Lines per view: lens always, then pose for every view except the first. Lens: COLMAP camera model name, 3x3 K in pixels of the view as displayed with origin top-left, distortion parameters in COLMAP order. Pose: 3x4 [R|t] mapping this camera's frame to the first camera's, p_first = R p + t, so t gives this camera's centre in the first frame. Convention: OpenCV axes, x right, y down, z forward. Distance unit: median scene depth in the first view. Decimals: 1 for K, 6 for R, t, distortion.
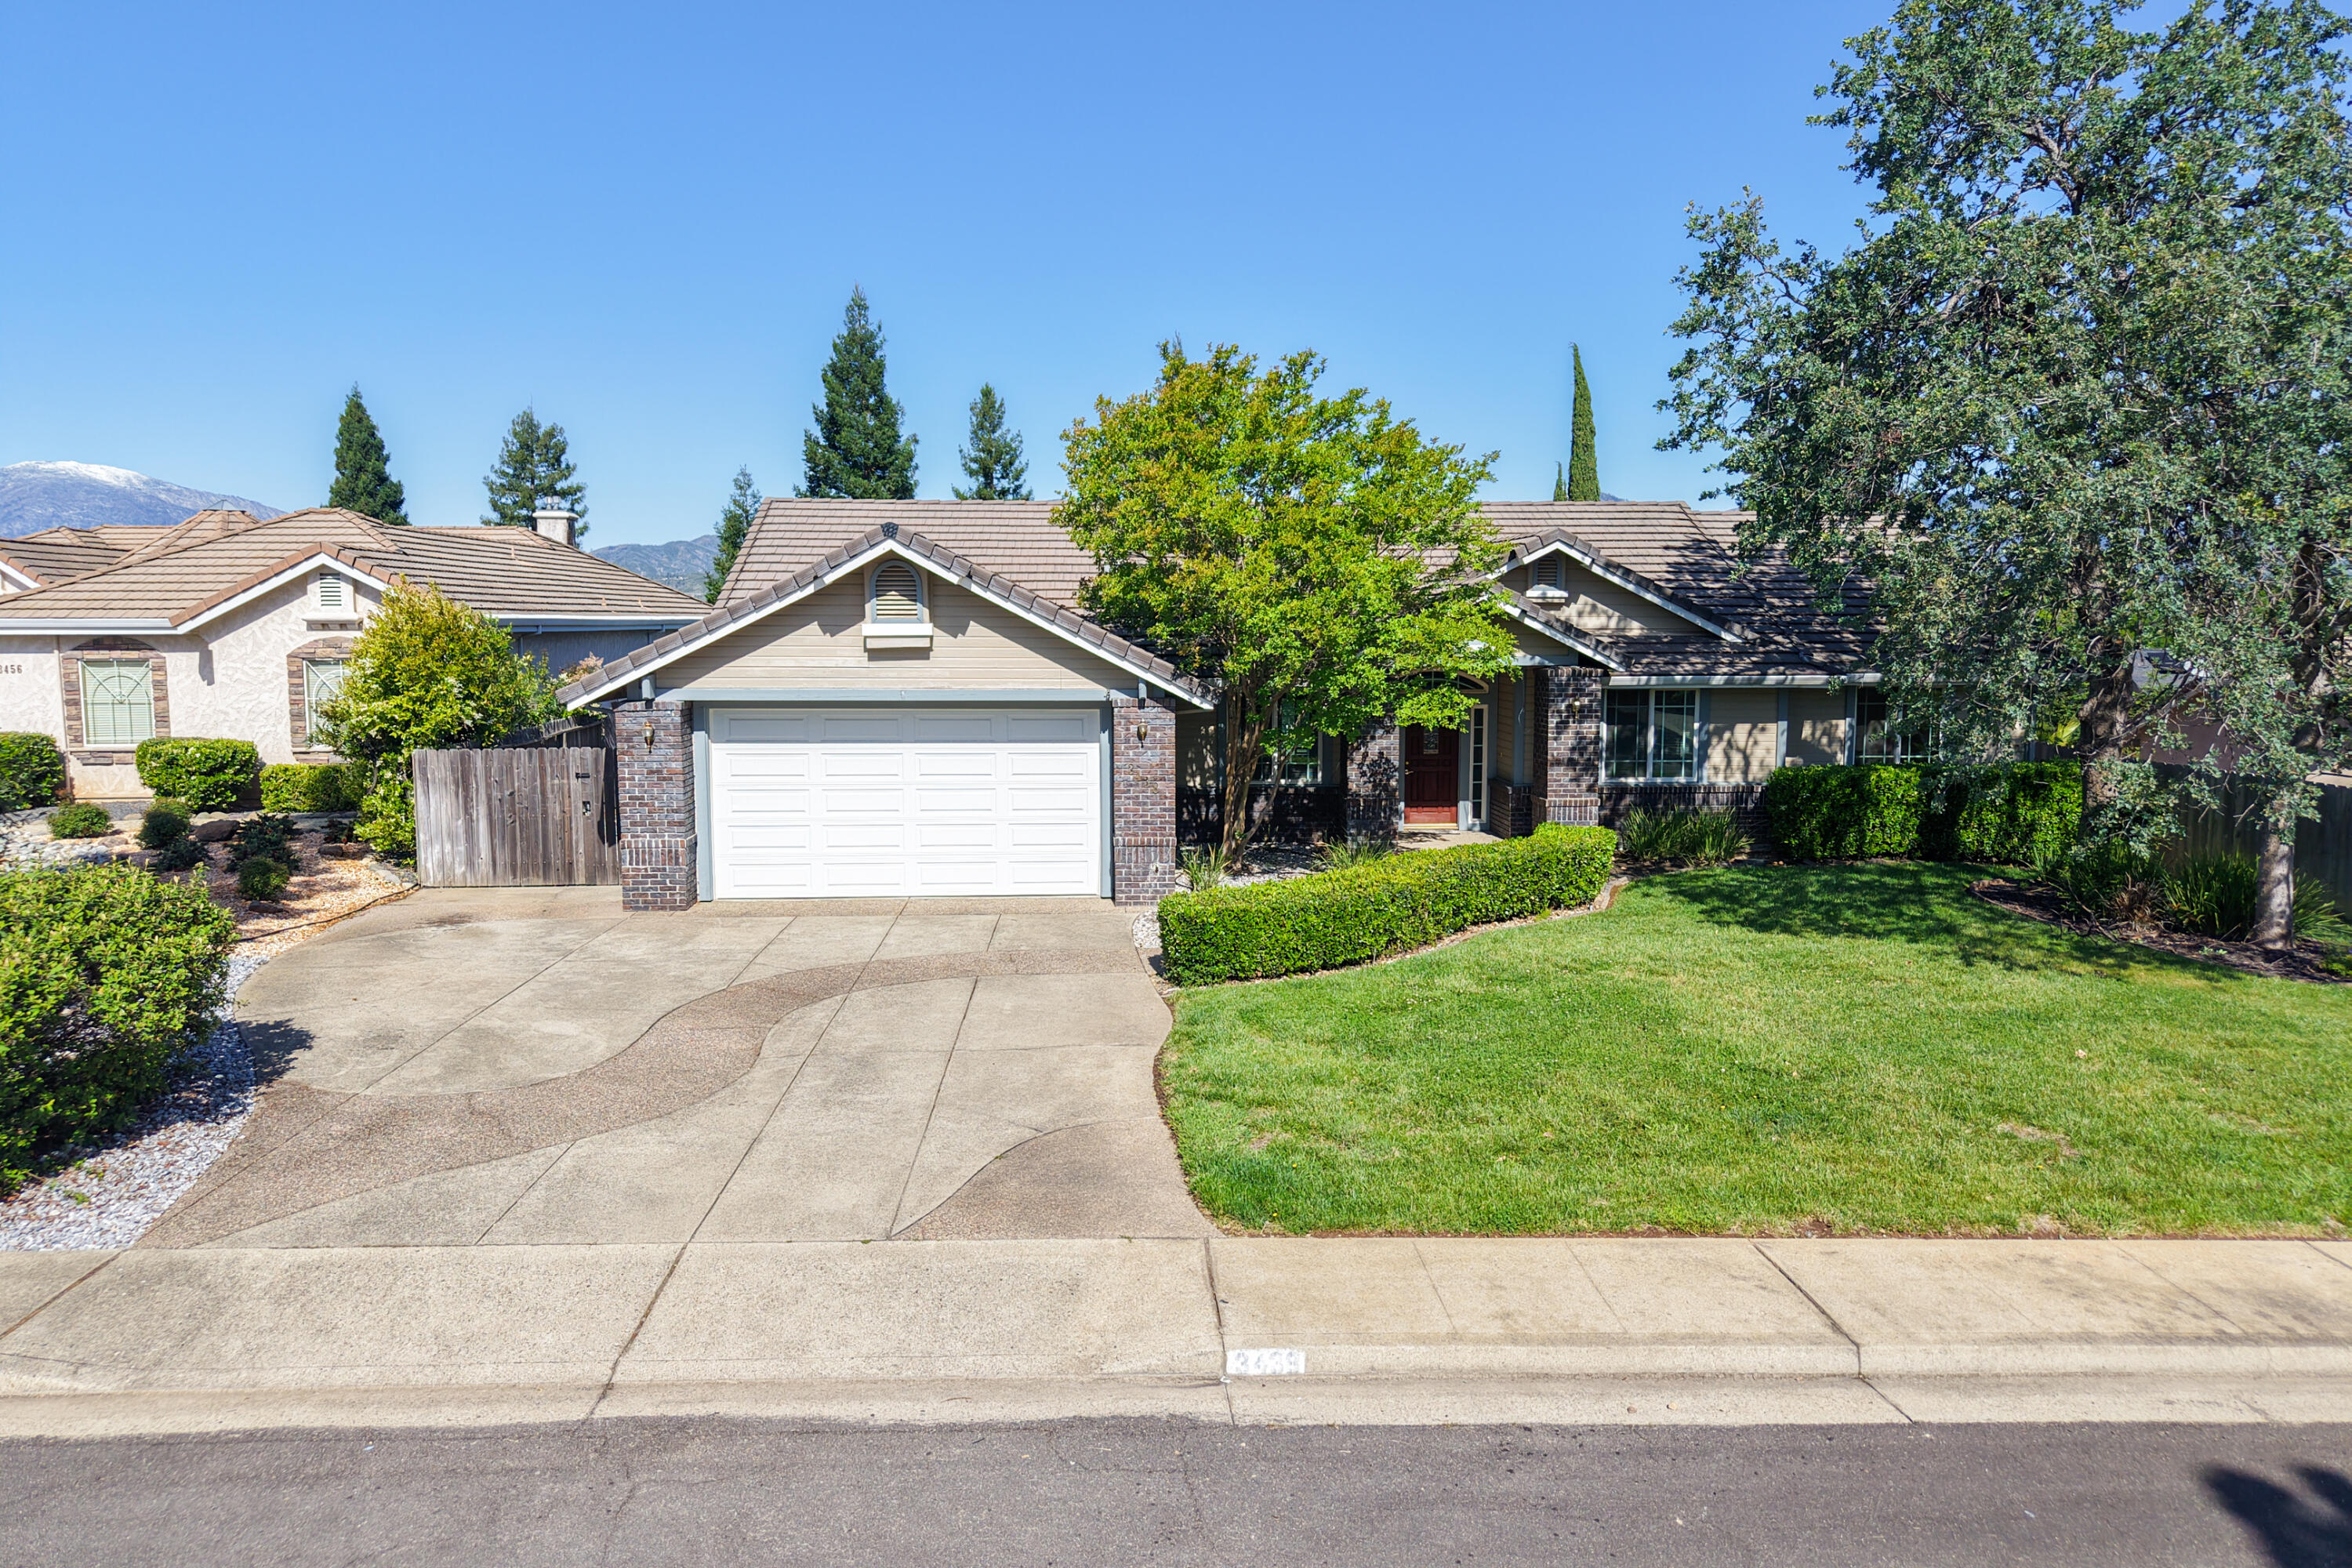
lens RADIAL K [[1560.7, 0, 1176.7], [0, 1560.7, 835.8], [0, 0, 1]] dist [0.032354, -0.038725]
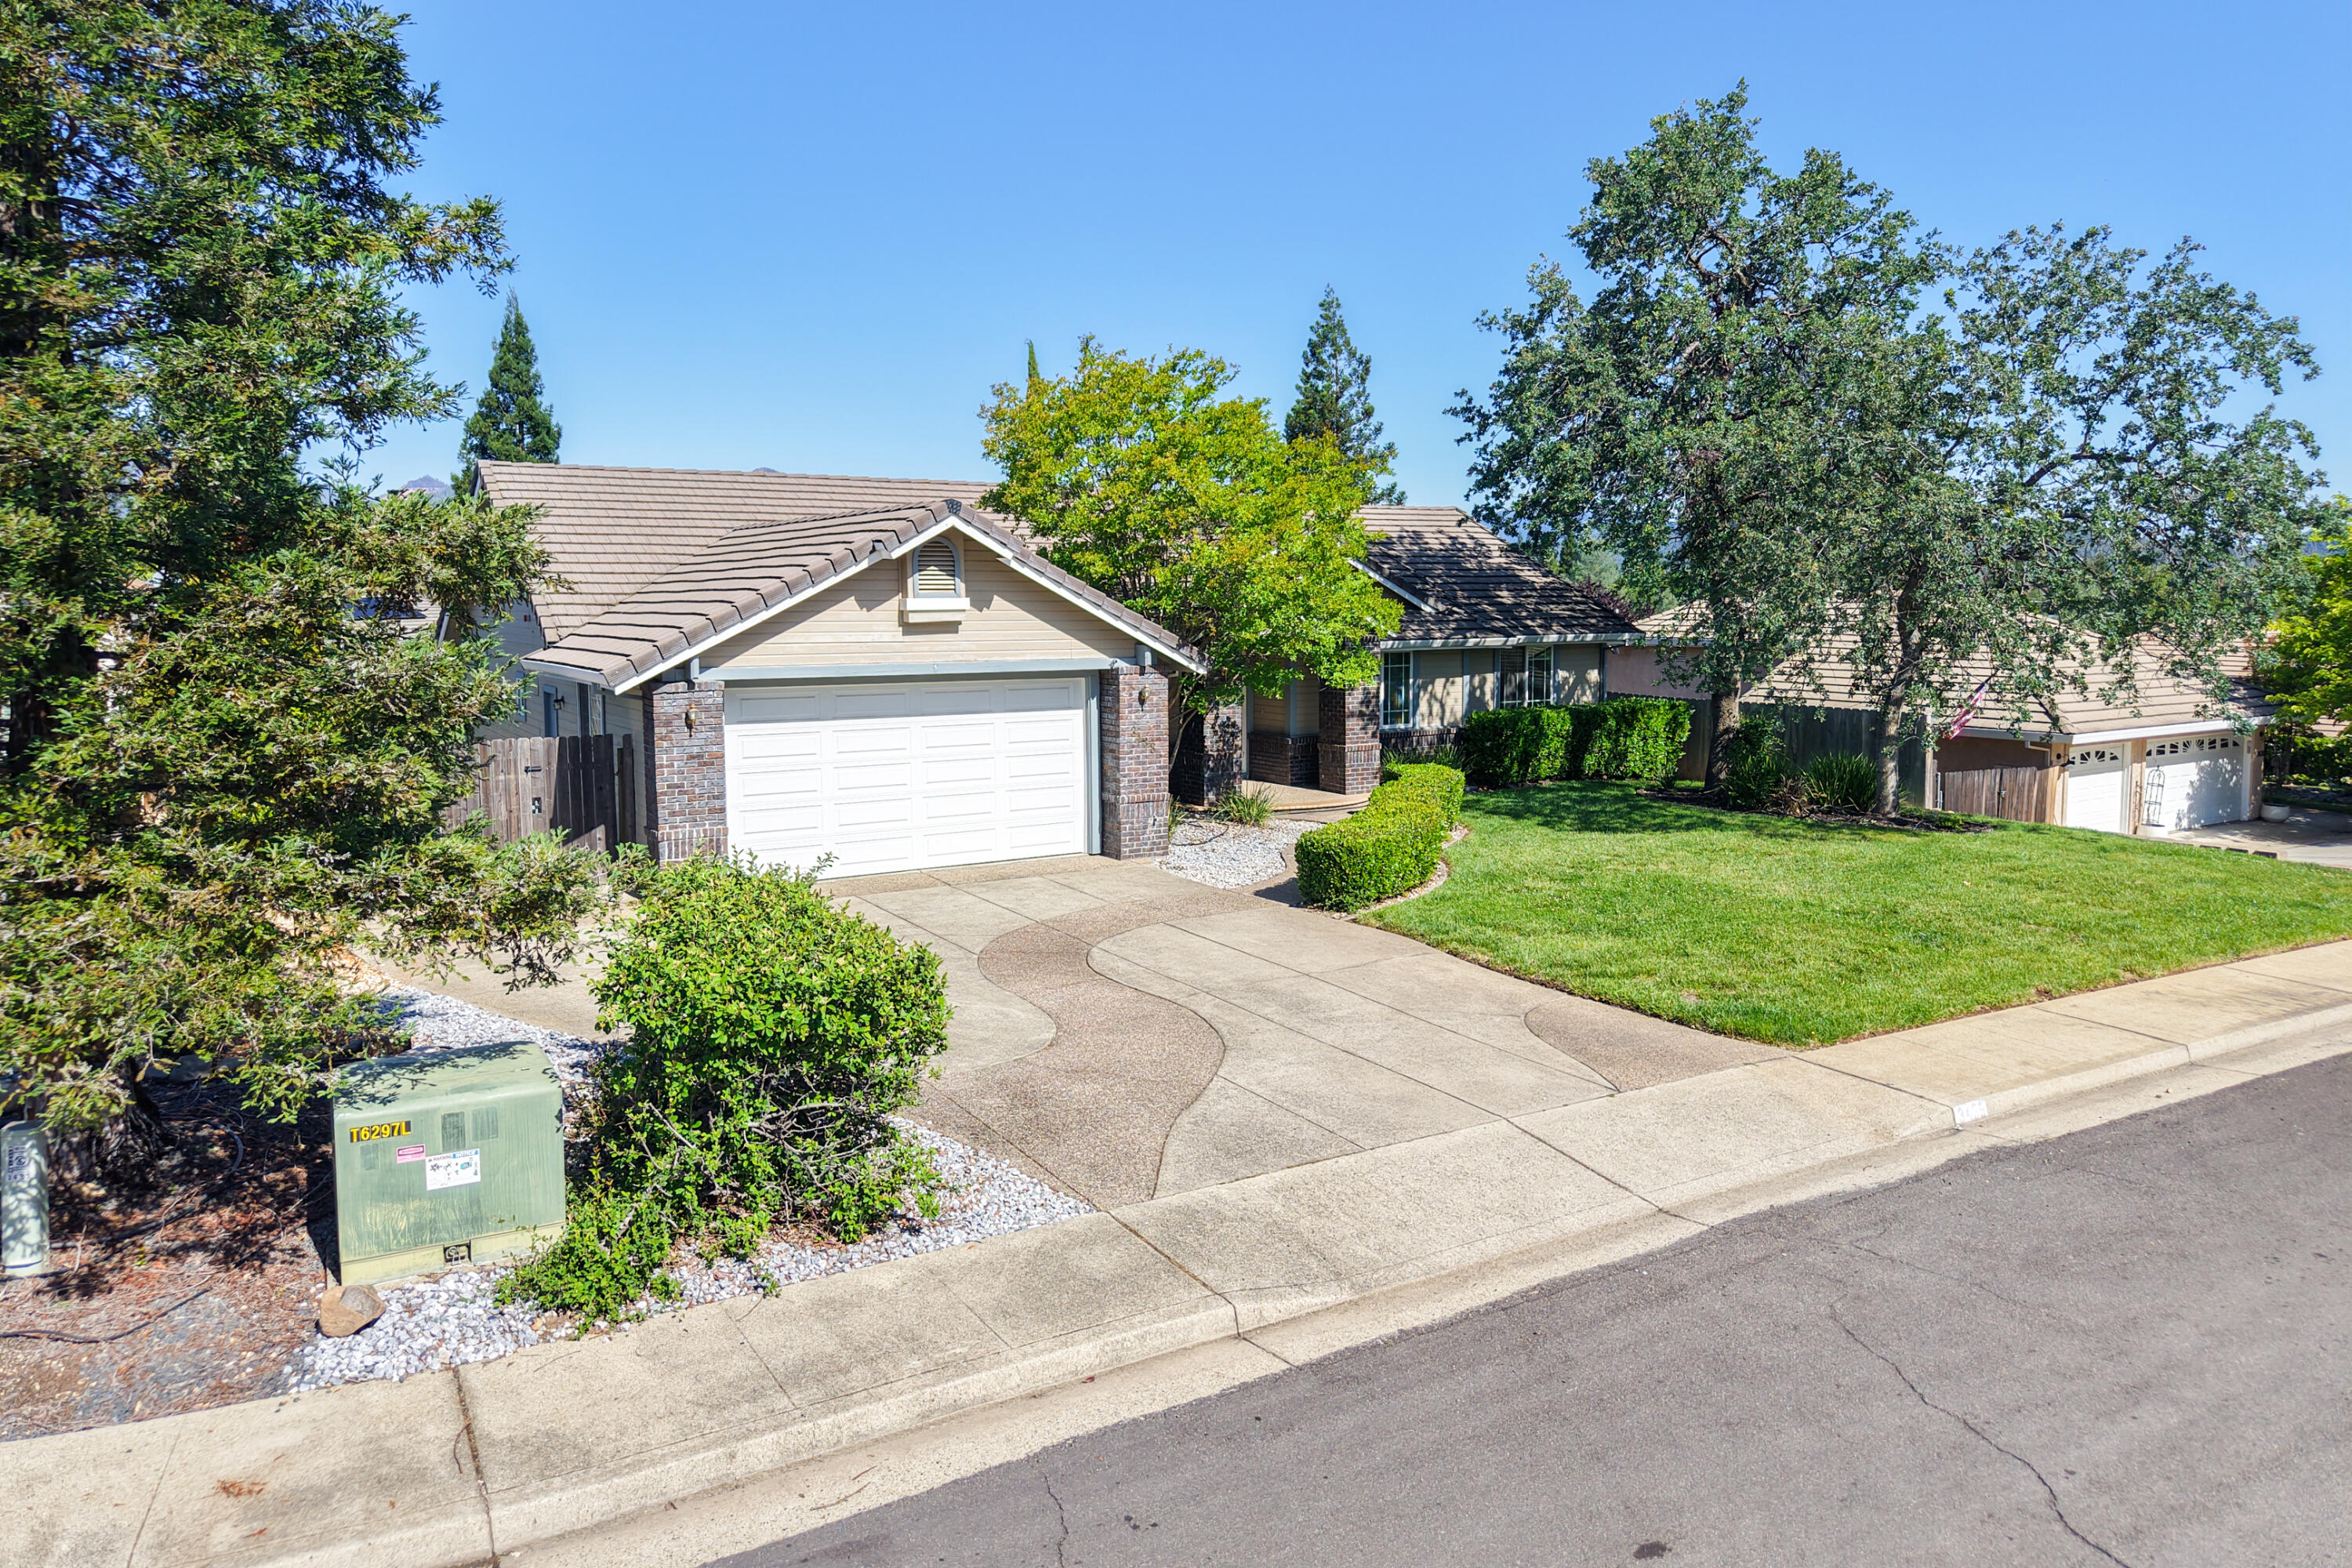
lens RADIAL K [[1563.5, 0, 1176.0], [0, 1563.5, 784.0], [0, 0, 1]] dist [0.032956, -0.038332]
pose [[0.872749, -0.060673, 0.484384, -0.543993], [0.069276, 0.997597, 0.000137, -0.004702], [-0.483229, 0.033437, 0.874855, 0.039240]]
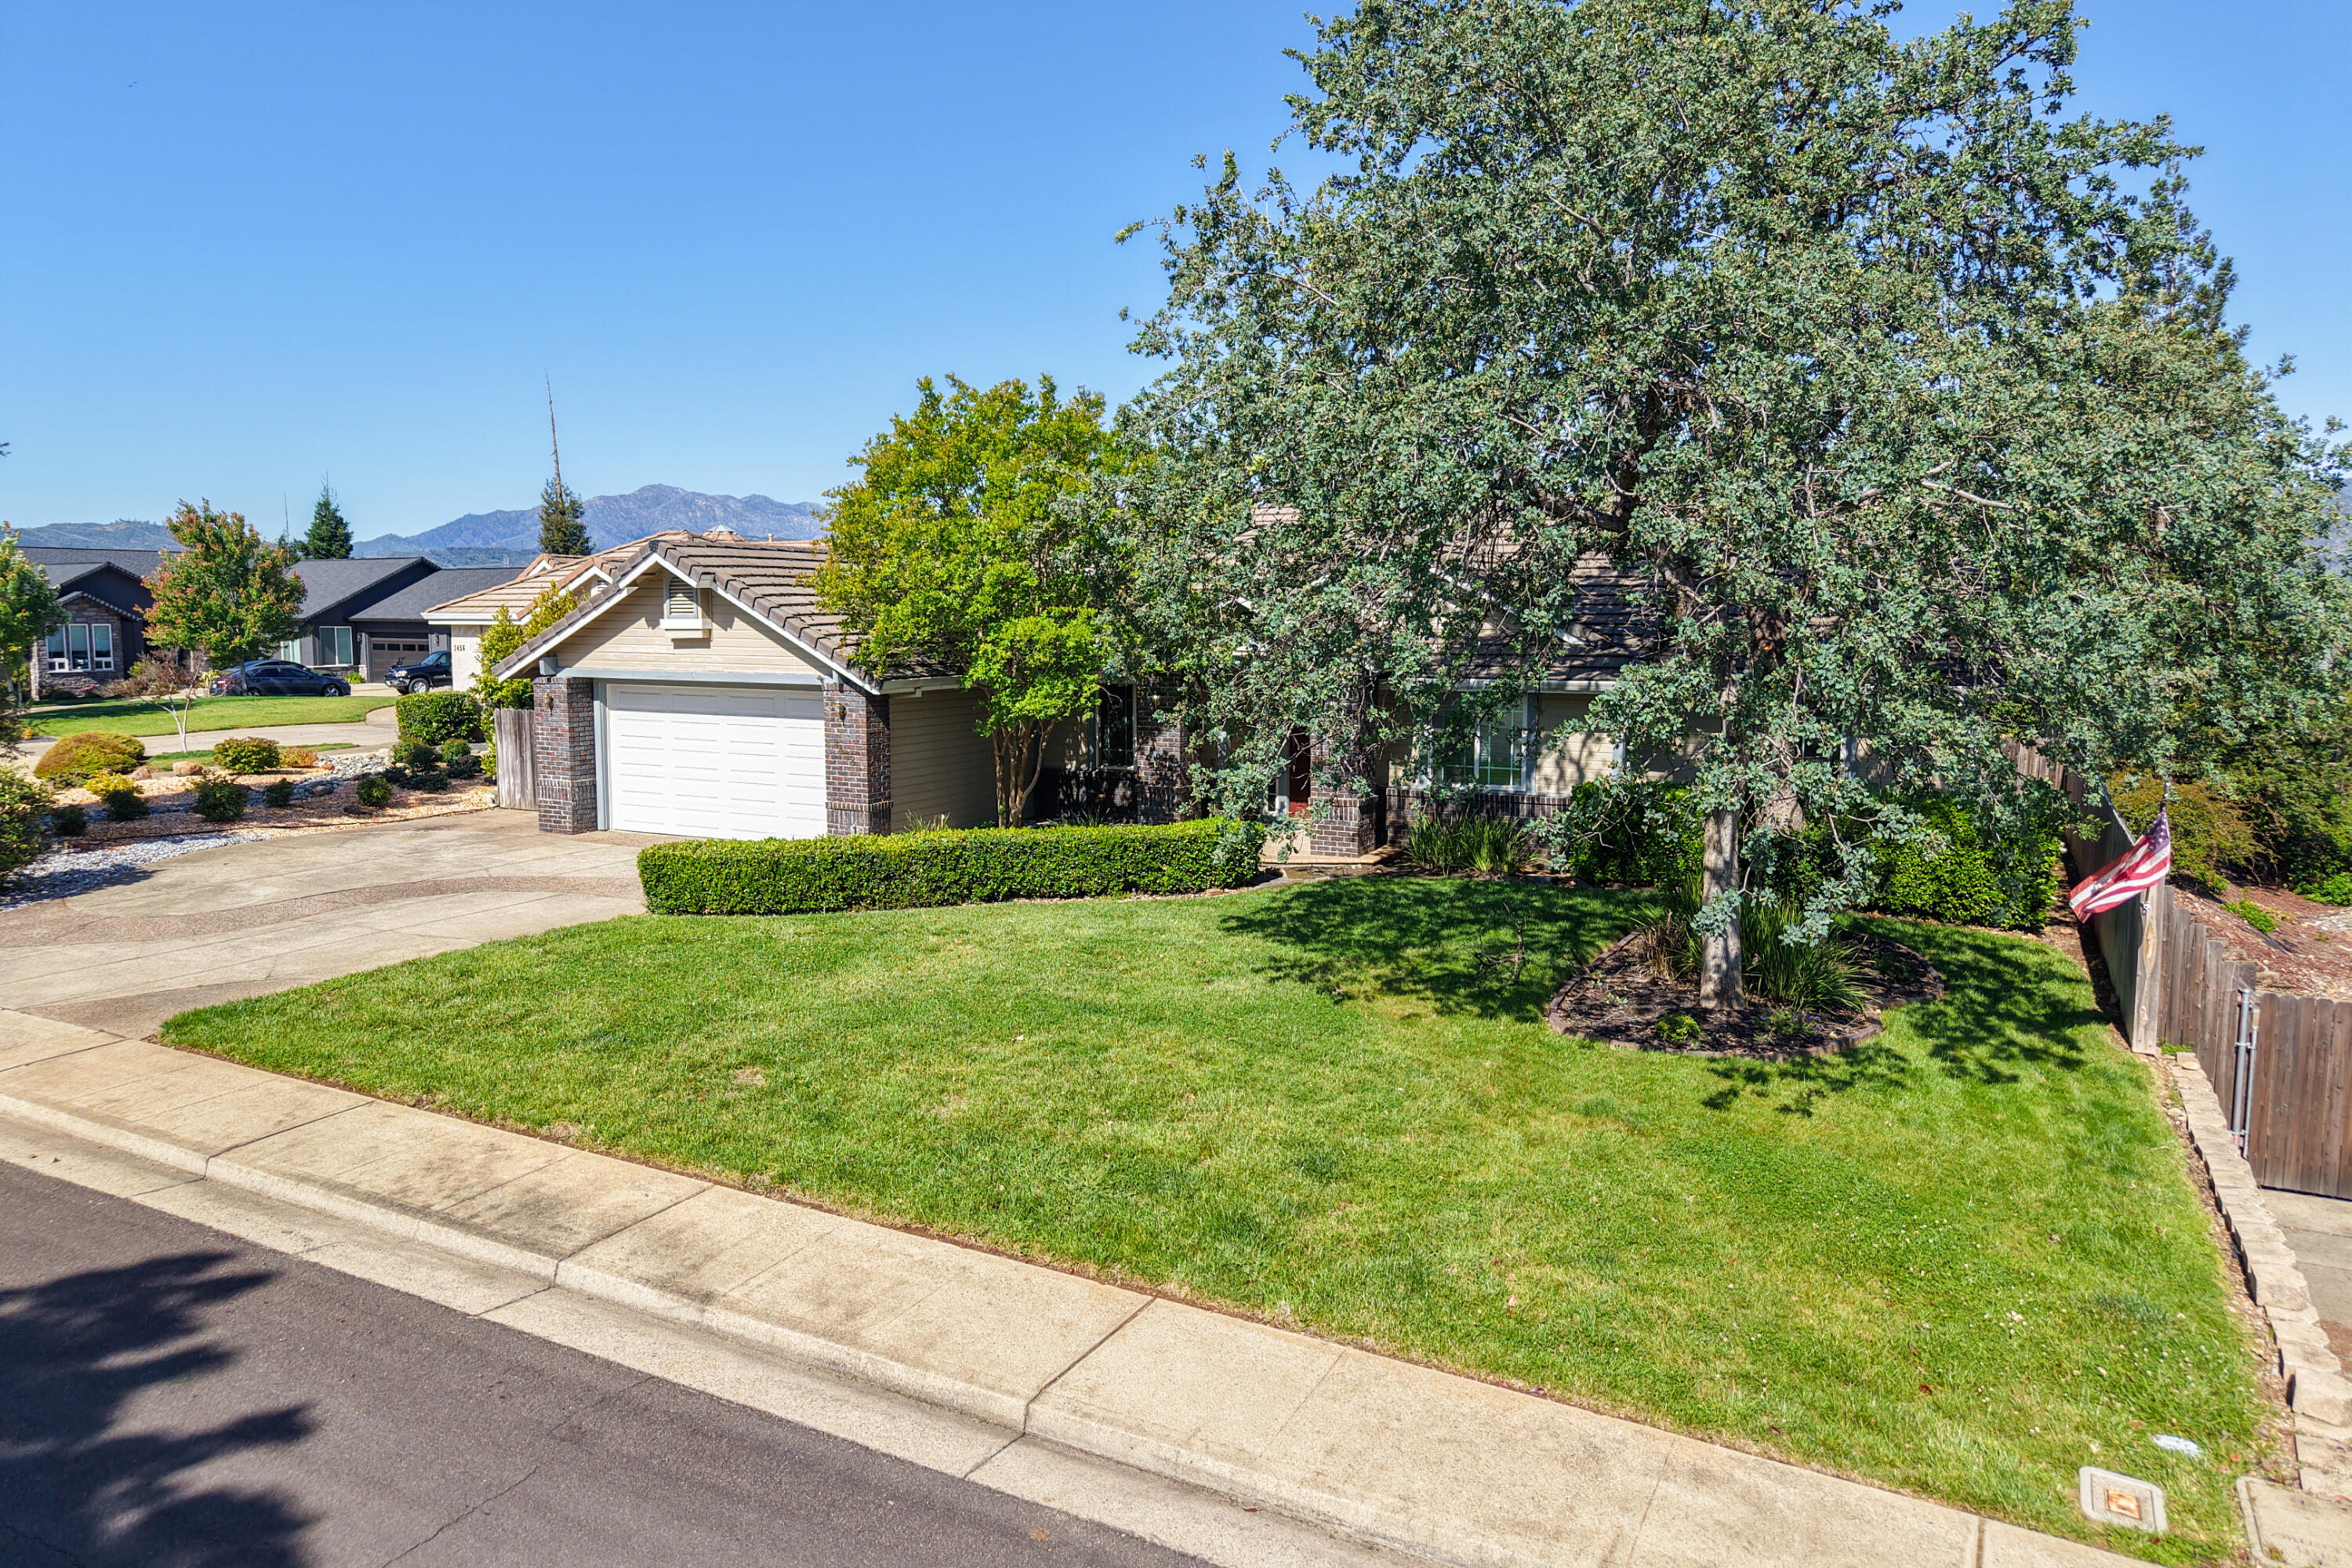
lens RADIAL K [[1560.7, 0, 1176.7], [0, 1560.7, 835.8], [0, 0, 1]] dist [0.032354, -0.038725]
pose [[0.864871, 0.073205, -0.496628, 0.806258], [-0.072164, 0.997165, 0.021314, -0.017355], [0.496780, 0.017405, 0.867702, 0.105802]]
